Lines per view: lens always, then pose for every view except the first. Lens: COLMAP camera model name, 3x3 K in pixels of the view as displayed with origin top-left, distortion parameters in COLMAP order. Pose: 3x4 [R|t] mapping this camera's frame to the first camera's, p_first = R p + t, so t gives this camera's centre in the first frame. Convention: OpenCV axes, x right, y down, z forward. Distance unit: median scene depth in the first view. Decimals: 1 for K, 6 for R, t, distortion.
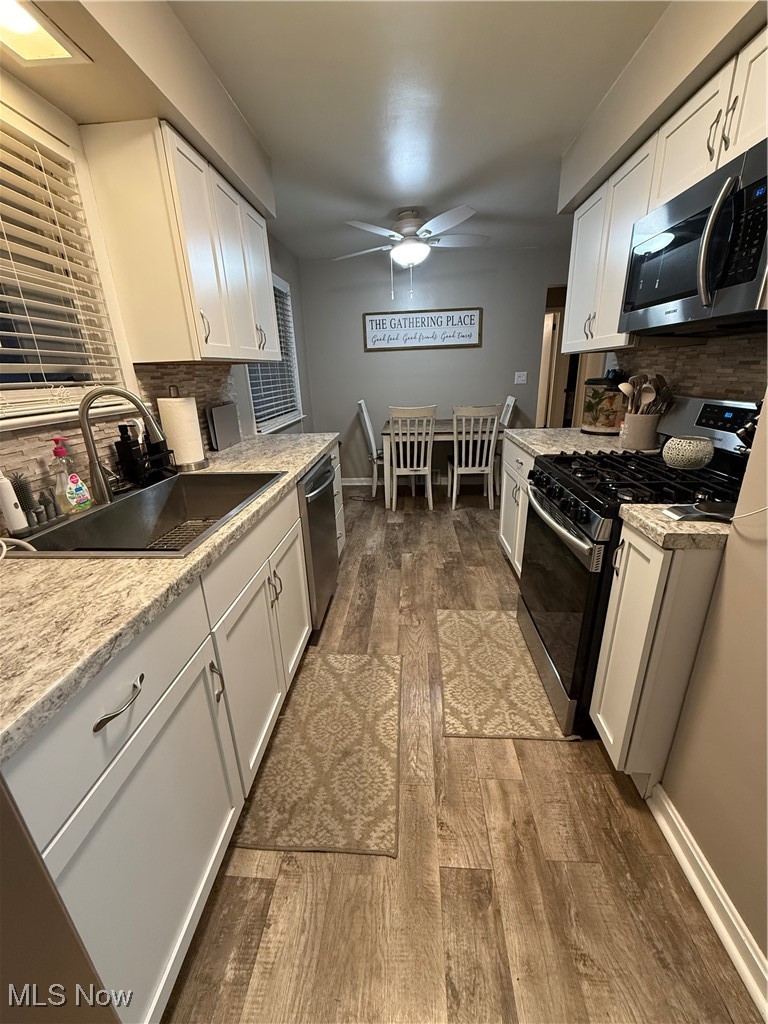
lens RADIAL K [[405.4, 0, 383.5], [0, 405.4, 509.7], [0, 0, 1]] dist [-0.000969, -0.000010]
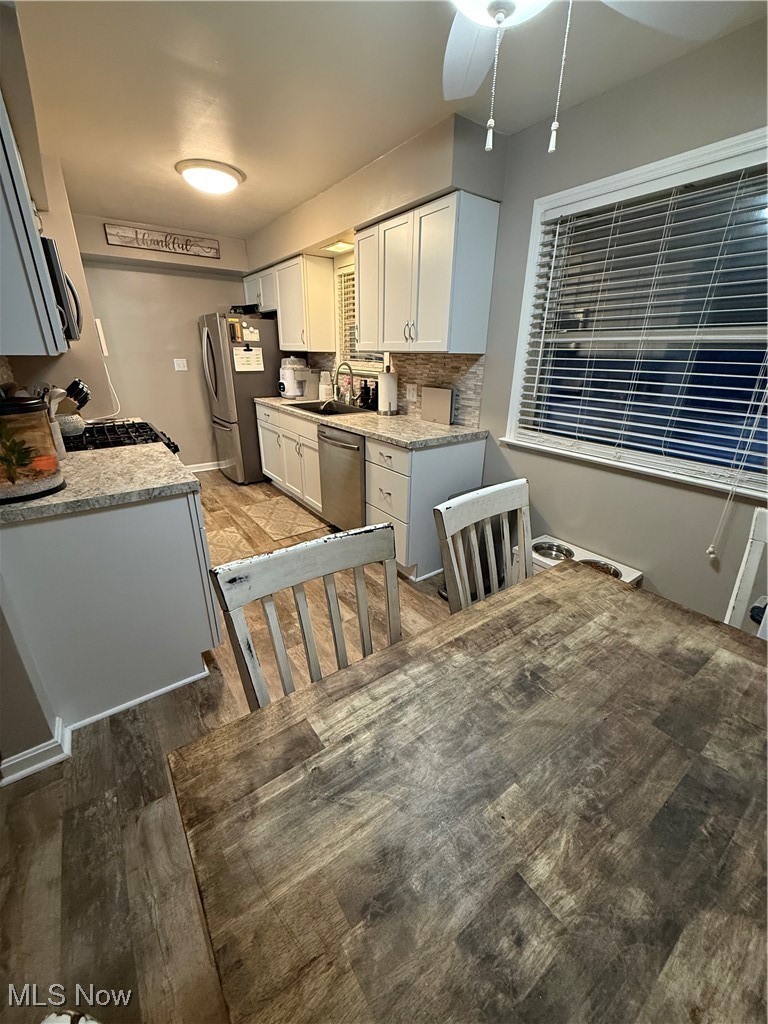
lens RADIAL K [[405.4, 0, 383.5], [0, 405.4, 509.7], [0, 0, 1]] dist [-0.000969, -0.000010]
pose [[-0.773051, 0.256706, -0.580082, 0.664651], [-0.192275, 0.776616, 0.599915, -0.851188], [0.604502, 0.575300, -0.551005, 2.259151]]
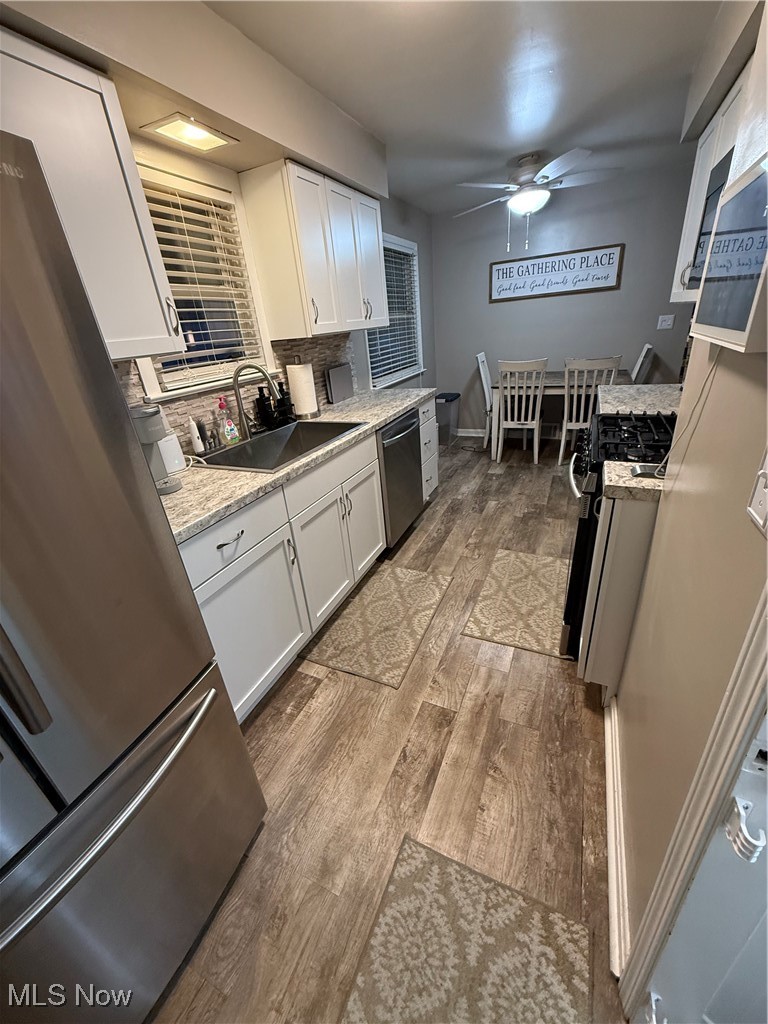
lens RADIAL K [[405.4, 0, 383.5], [0, 405.4, 509.7], [0, 0, 1]] dist [-0.000969, -0.000010]
pose [[0.932548, 0.107107, -0.344794, 0.272420], [-0.064198, 0.988957, 0.133576, 0.006743], [0.355293, -0.102431, 0.929126, -0.213300]]
